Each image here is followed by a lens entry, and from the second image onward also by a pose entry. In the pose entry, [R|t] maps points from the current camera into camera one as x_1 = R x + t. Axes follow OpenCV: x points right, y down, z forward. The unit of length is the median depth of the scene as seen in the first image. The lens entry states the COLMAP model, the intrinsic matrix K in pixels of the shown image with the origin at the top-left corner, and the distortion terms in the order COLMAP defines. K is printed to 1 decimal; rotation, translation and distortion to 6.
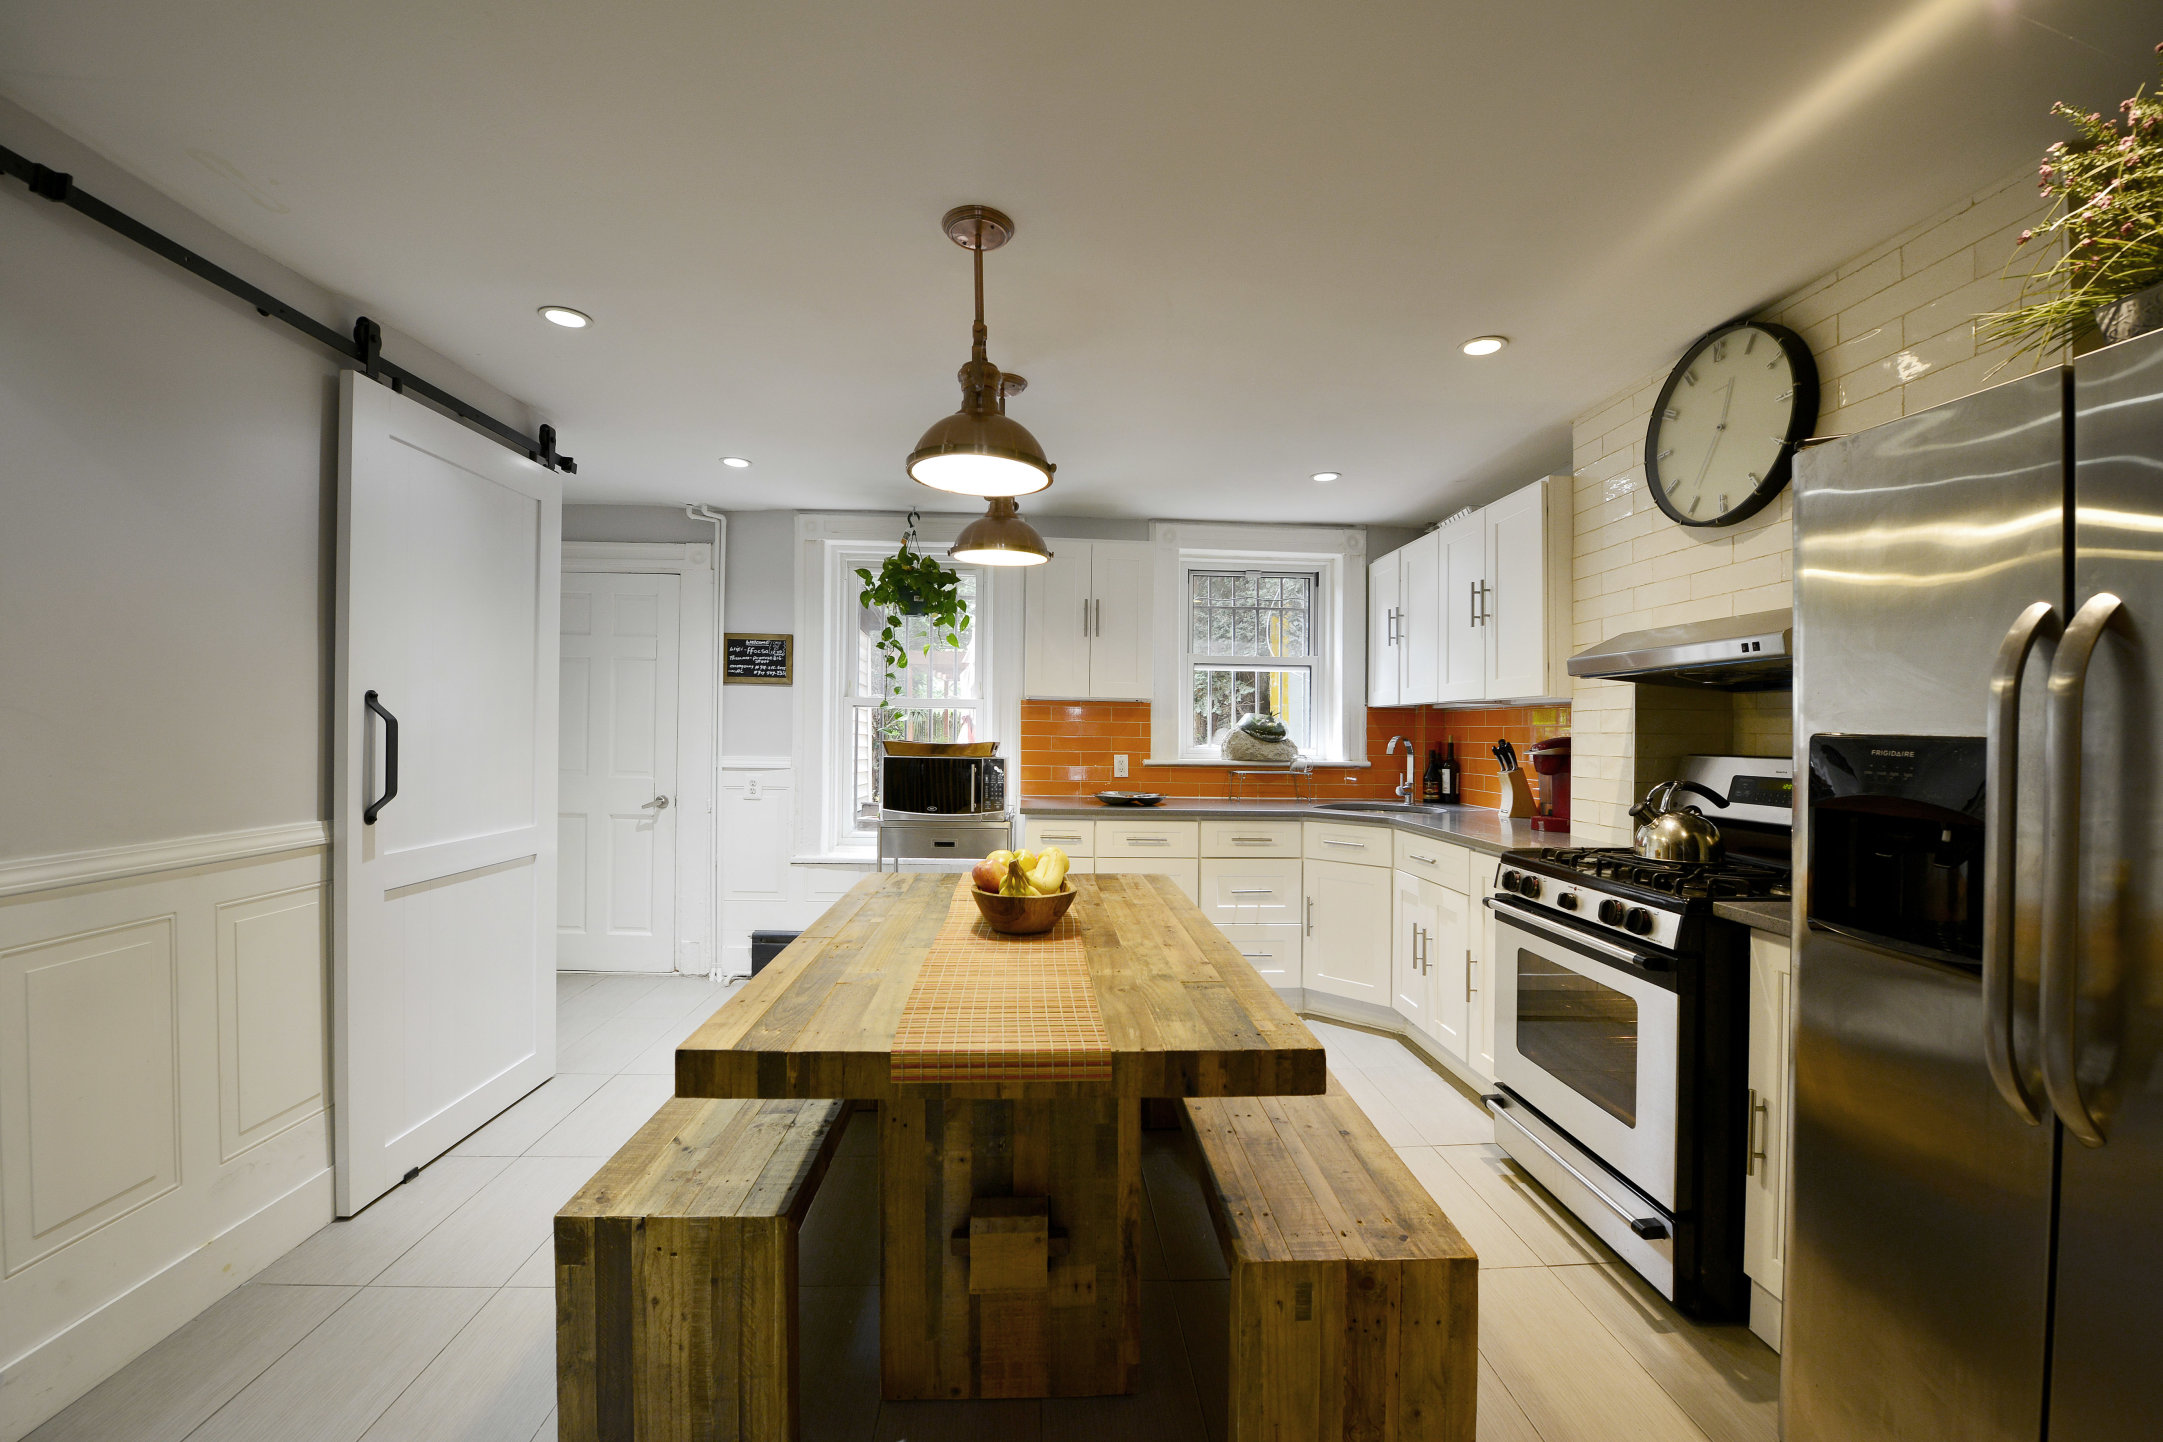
lens RADIAL K [[881.7, 0, 1082.4], [0, 881.7, 731.2], [0, 0, 1]] dist [0.000690, 0.000066]
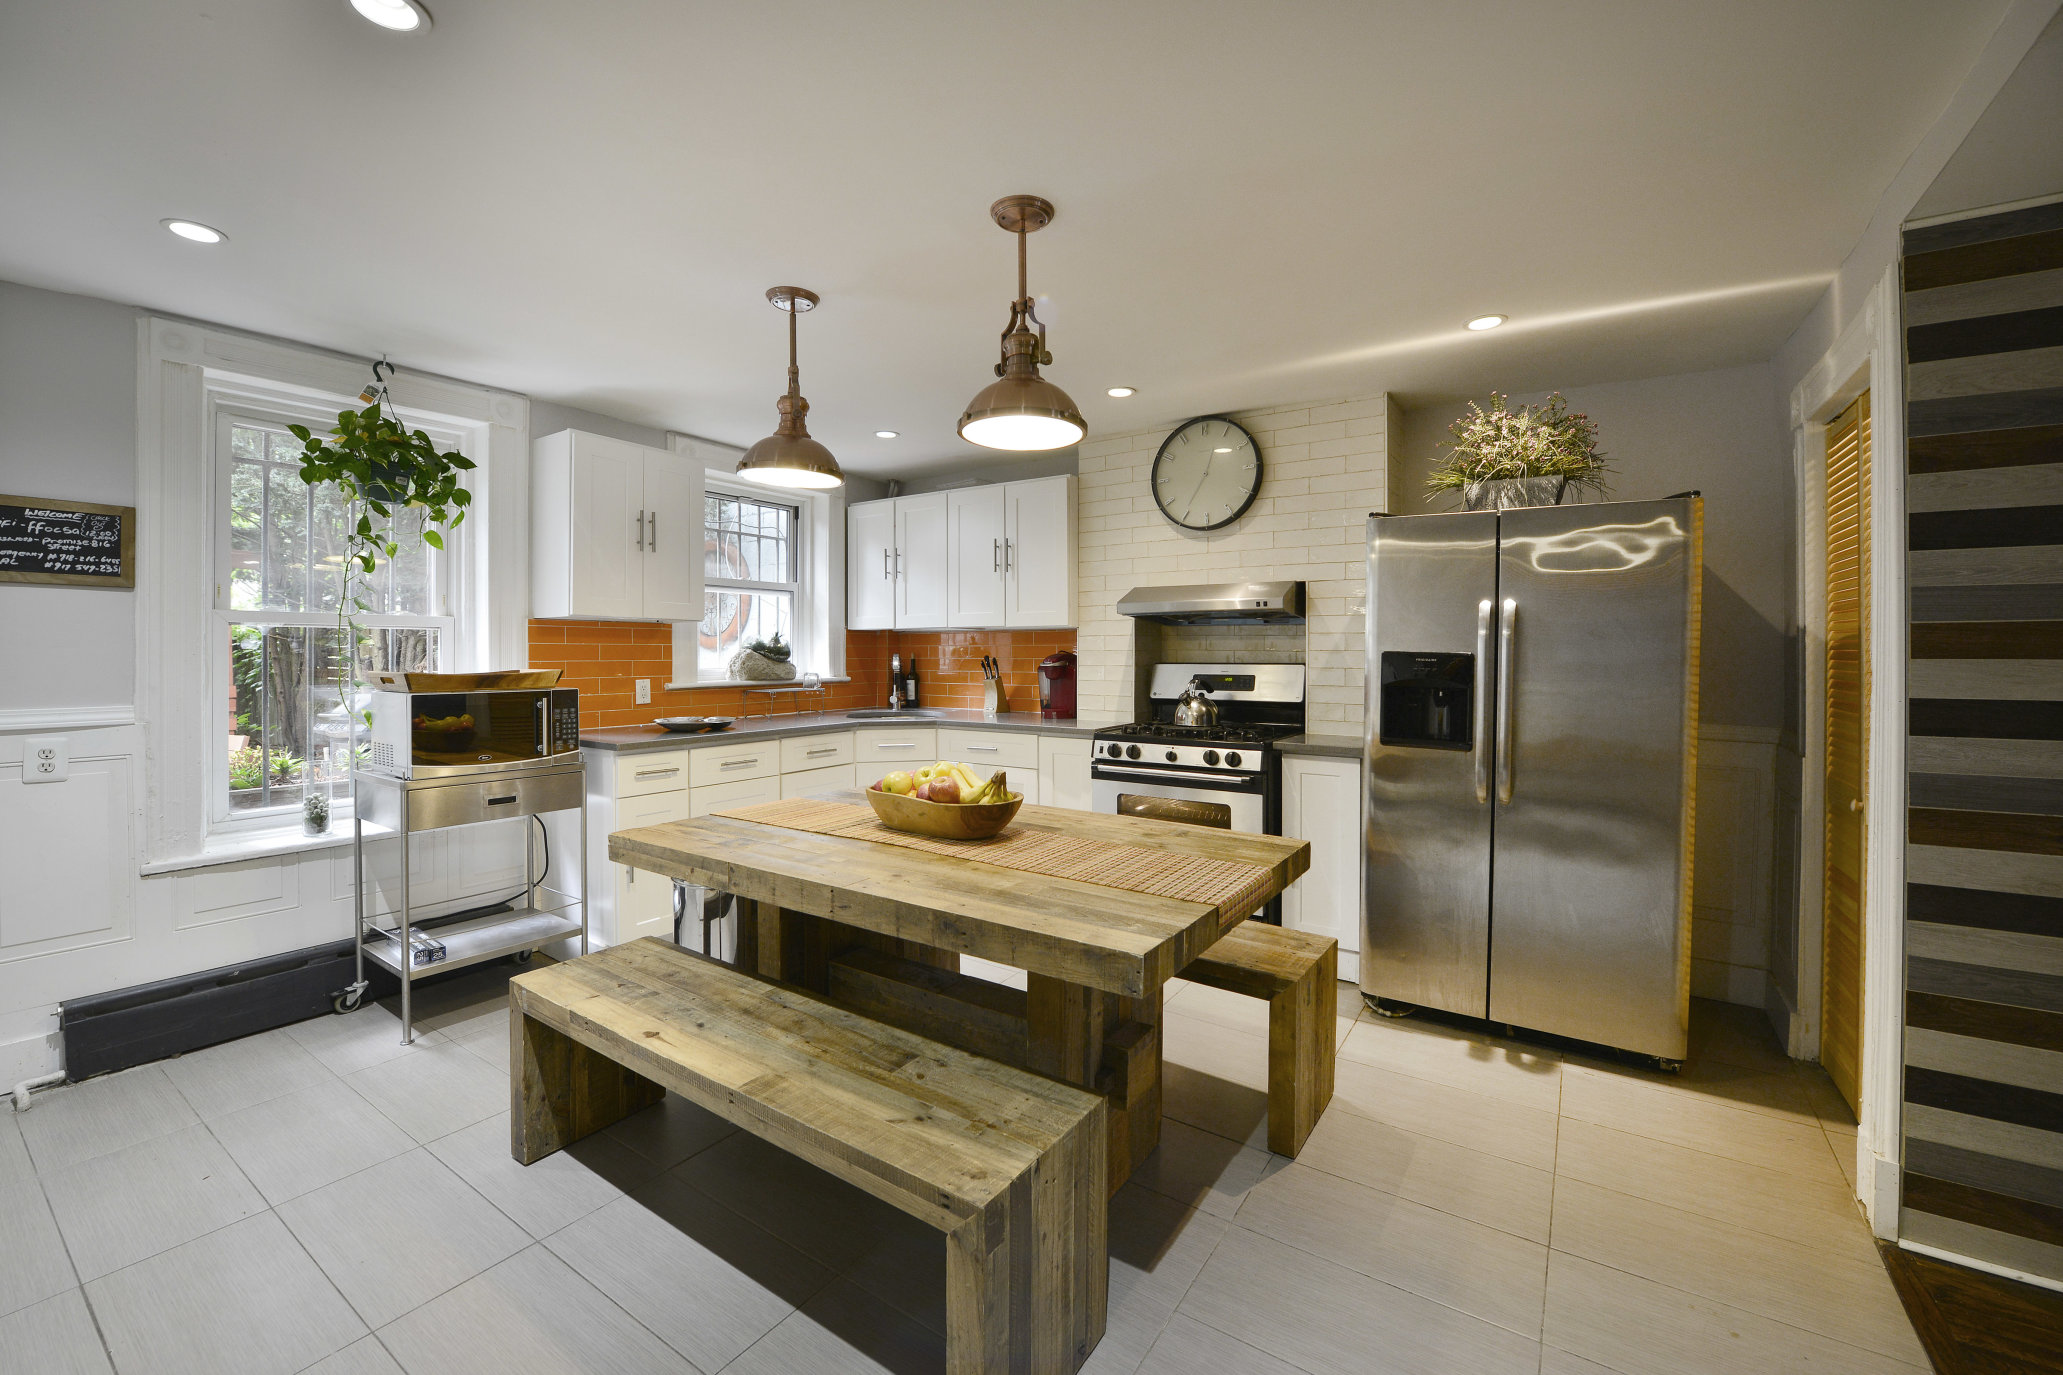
lens RADIAL K [[831.1, 0, 1030.0], [0, 831.1, 656.6], [0, 0, 1]] dist [-0.012167, -0.000076]
pose [[0.602554, -0.019701, 0.797835, -0.425644], [0.009818, 0.999803, 0.017273, -0.008958], [-0.798018, -0.002575, 0.602628, 0.155903]]
